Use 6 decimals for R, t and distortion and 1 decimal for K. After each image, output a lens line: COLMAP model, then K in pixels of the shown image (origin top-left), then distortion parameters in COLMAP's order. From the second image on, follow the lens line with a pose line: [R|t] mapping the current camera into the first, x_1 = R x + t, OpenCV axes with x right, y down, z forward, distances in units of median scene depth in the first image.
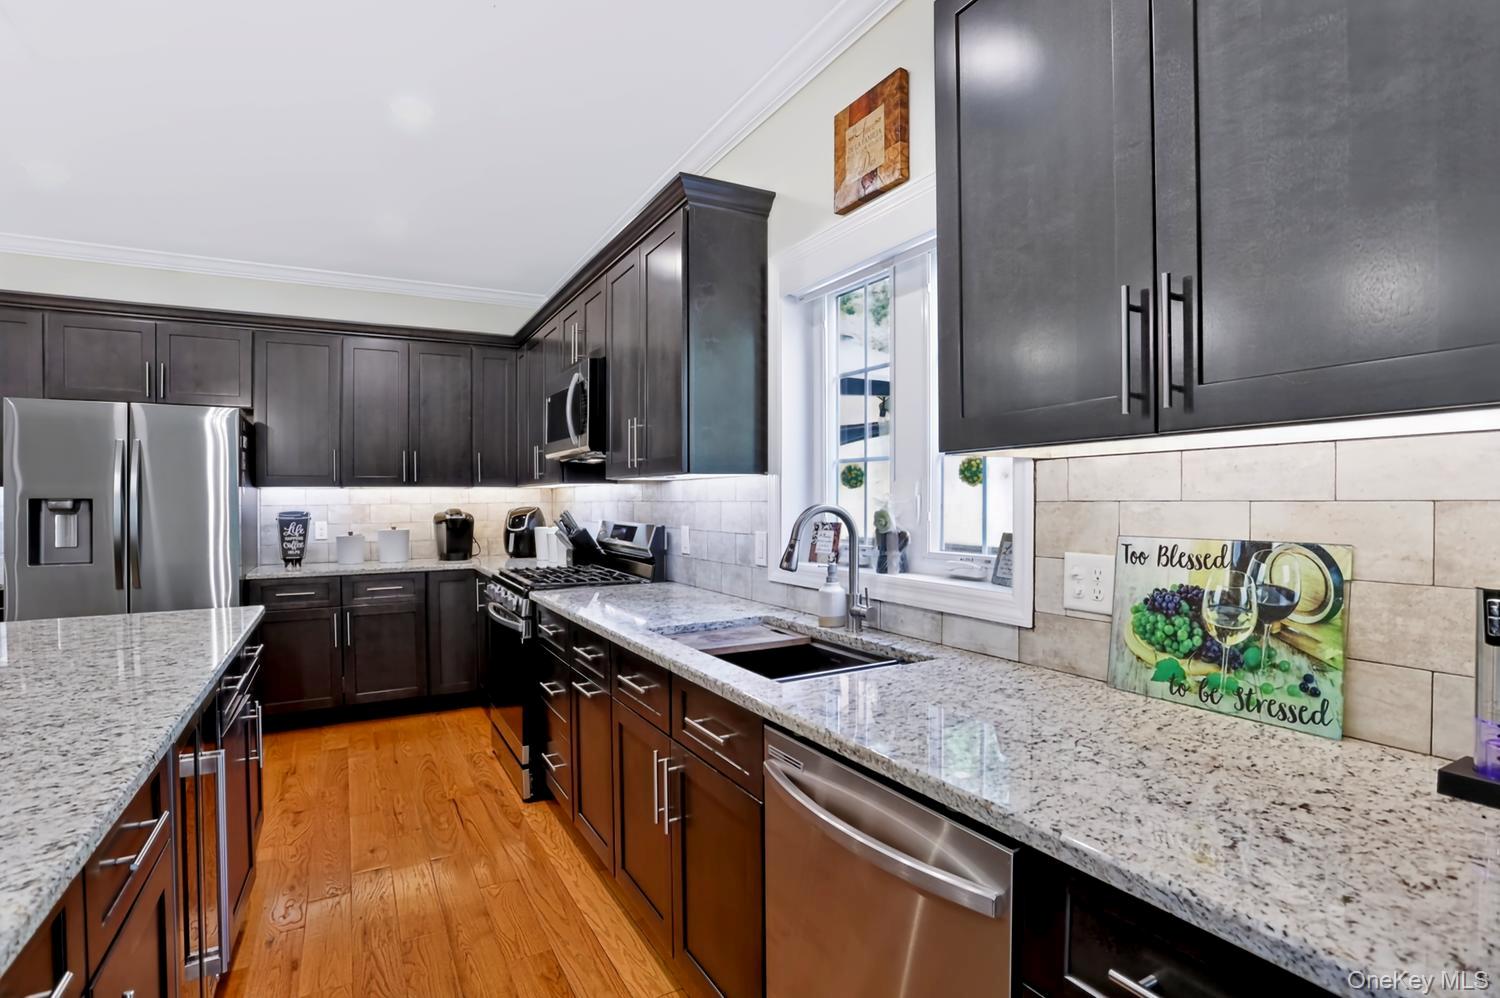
lens RADIAL K [[741.9, 0, 741.9], [0, 741.9, 504.4], [0, 0, 1]] dist [-0.076878, 0.031059]
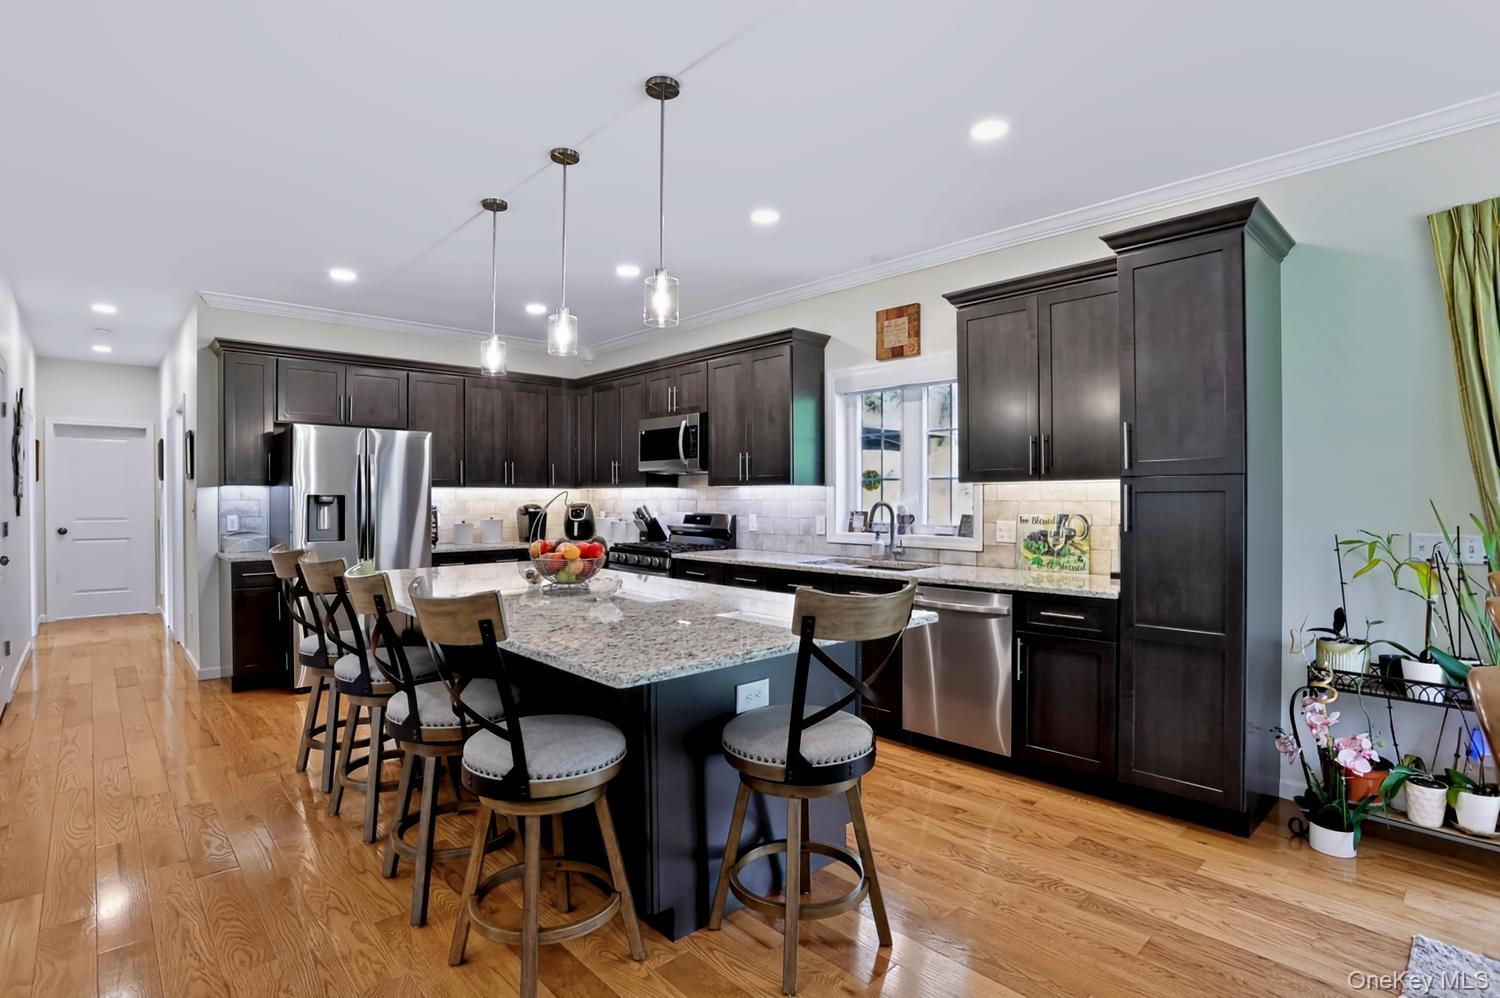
lens RADIAL K [[733.6, 0, 751.2], [0, 733.6, 481.2], [0, 0, 1]] dist [-0.084524, 0.033714]
pose [[0.969051, 0.009803, 0.246665, -0.751851], [-0.003130, 0.999619, -0.027429, -0.000351], [-0.246840, 0.025808, 0.968713, -0.930842]]
